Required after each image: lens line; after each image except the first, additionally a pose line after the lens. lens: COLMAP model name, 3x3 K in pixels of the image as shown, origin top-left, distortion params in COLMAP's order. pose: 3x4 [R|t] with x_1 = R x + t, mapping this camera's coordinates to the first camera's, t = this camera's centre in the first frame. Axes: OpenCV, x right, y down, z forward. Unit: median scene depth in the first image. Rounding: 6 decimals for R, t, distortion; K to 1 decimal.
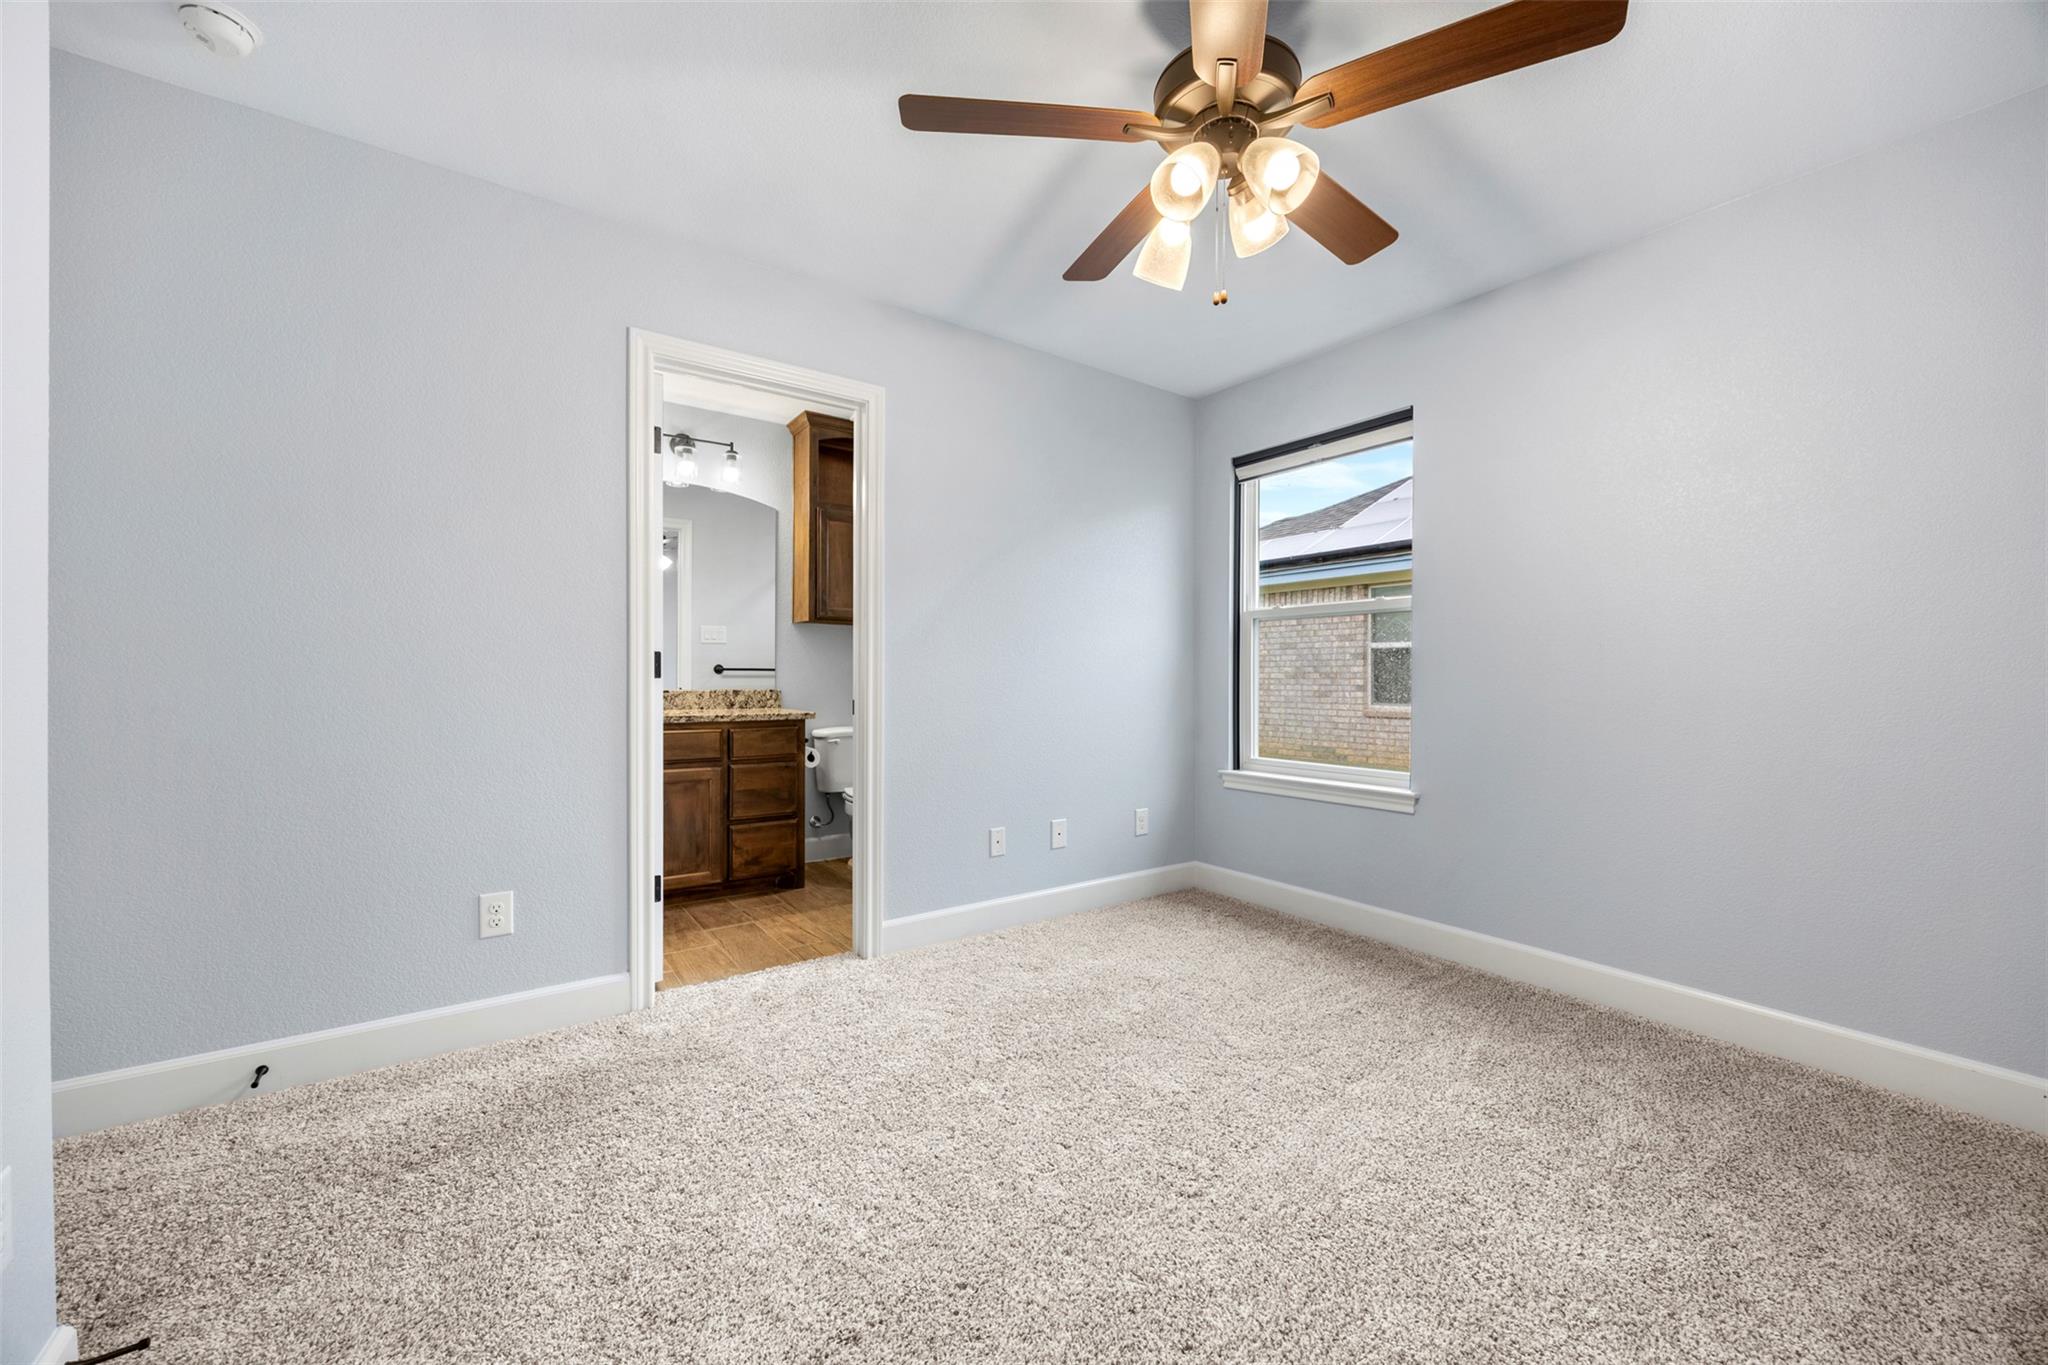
lens RADIAL K [[779.1, 0, 1029.1], [0, 779.1, 677.2], [0, 0, 1]] dist [-0.003131, 0.000258]
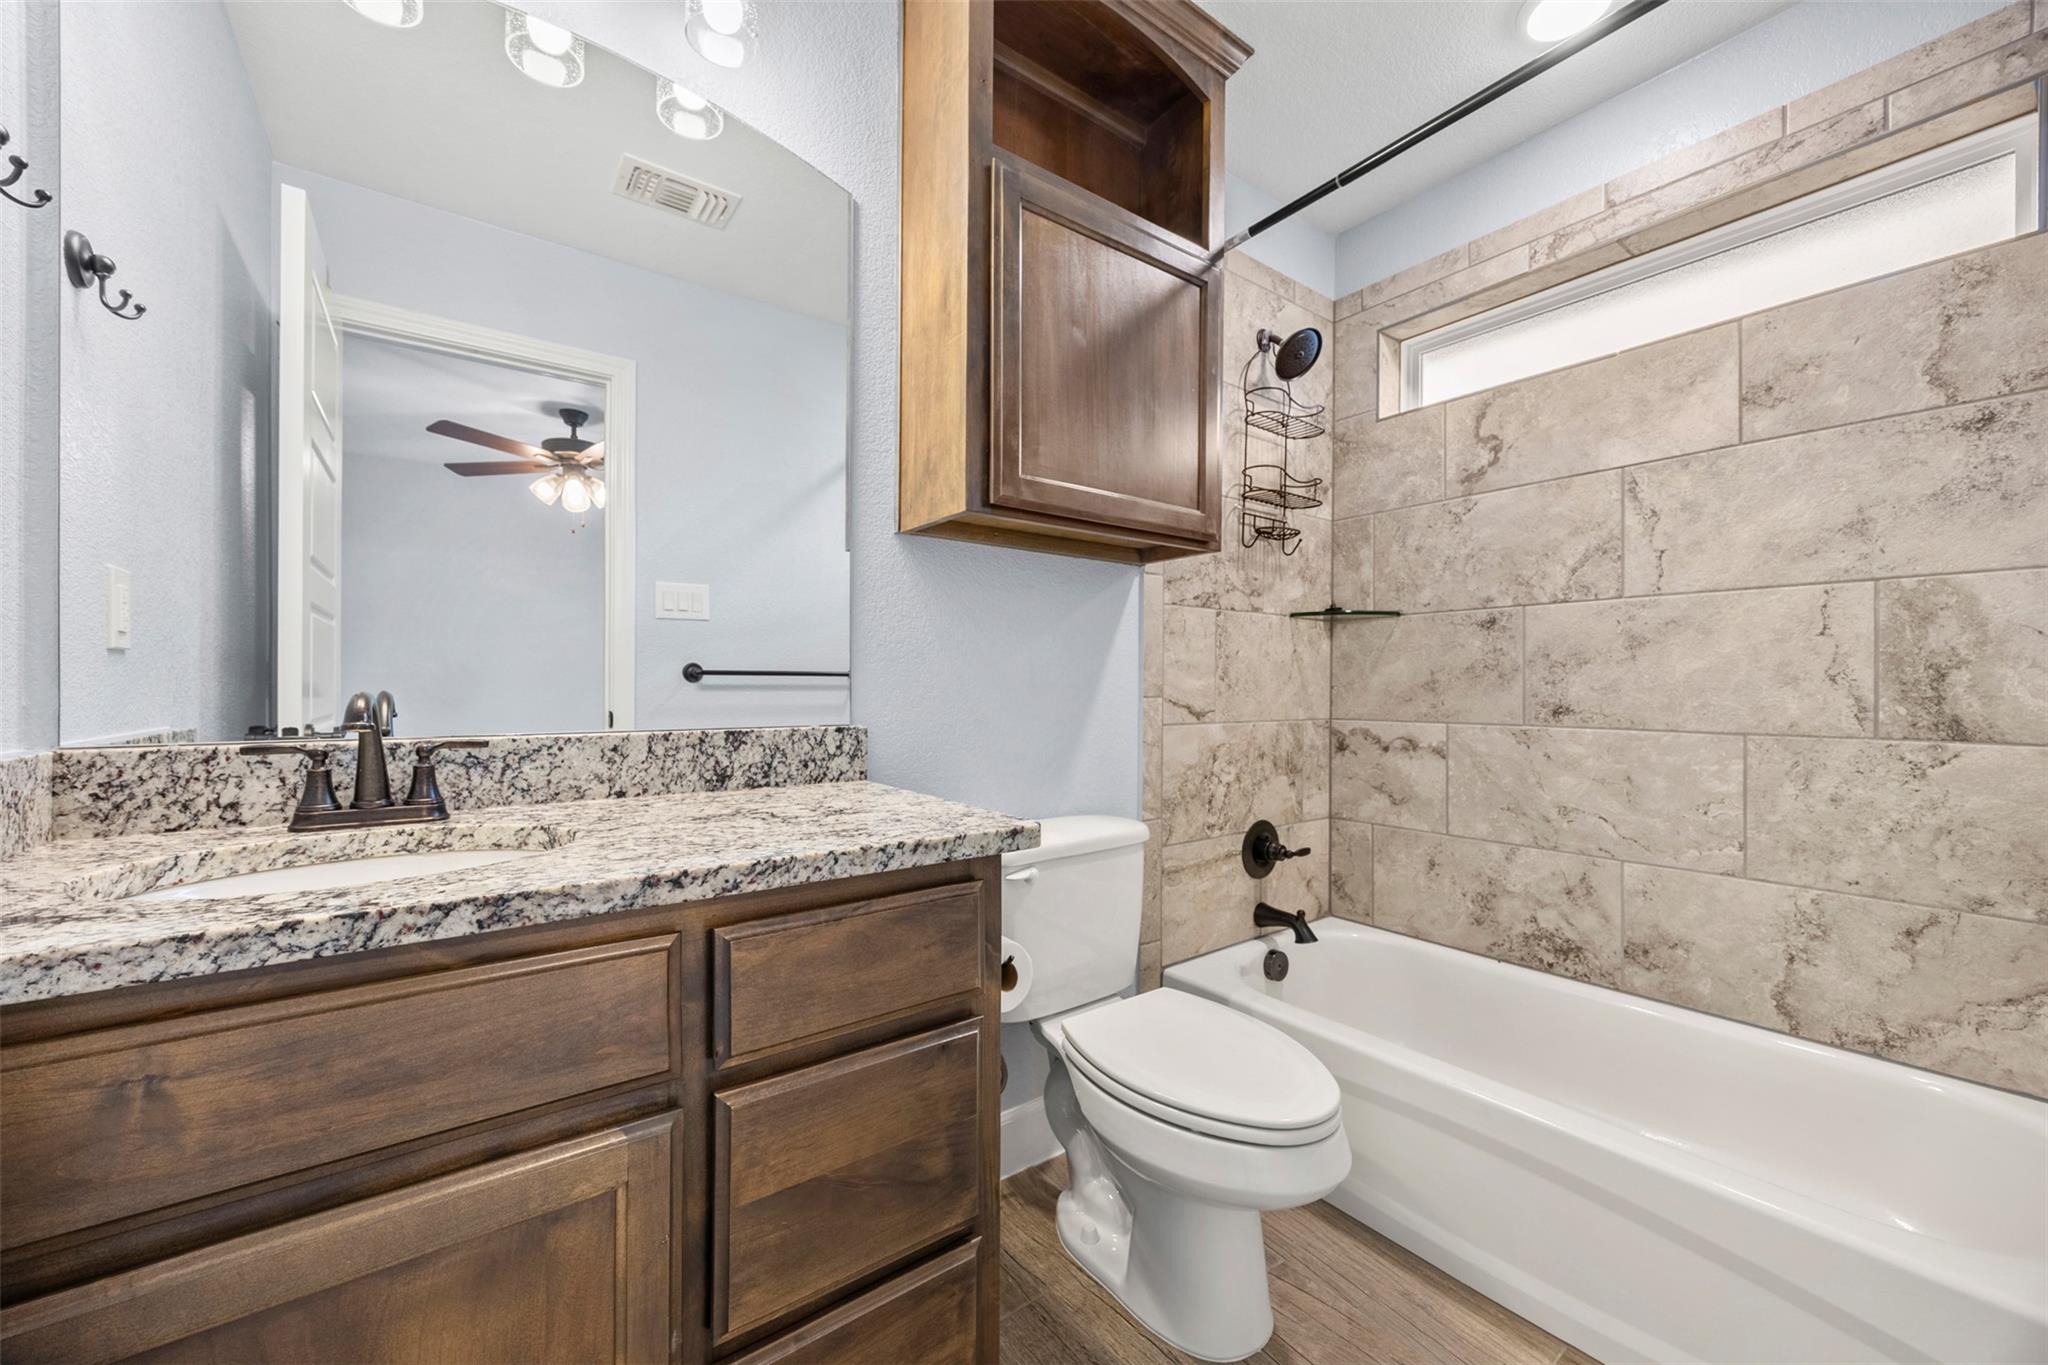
lens RADIAL K [[779.1, 0, 1029.1], [0, 779.1, 677.2], [0, 0, 1]] dist [-0.003131, 0.000258]
pose [[0.999847, -0.003307, 0.017161, -0.291891], [0.003491, 0.999936, -0.010741, -0.001212], [-0.017124, 0.010799, 0.999795, 0.759106]]
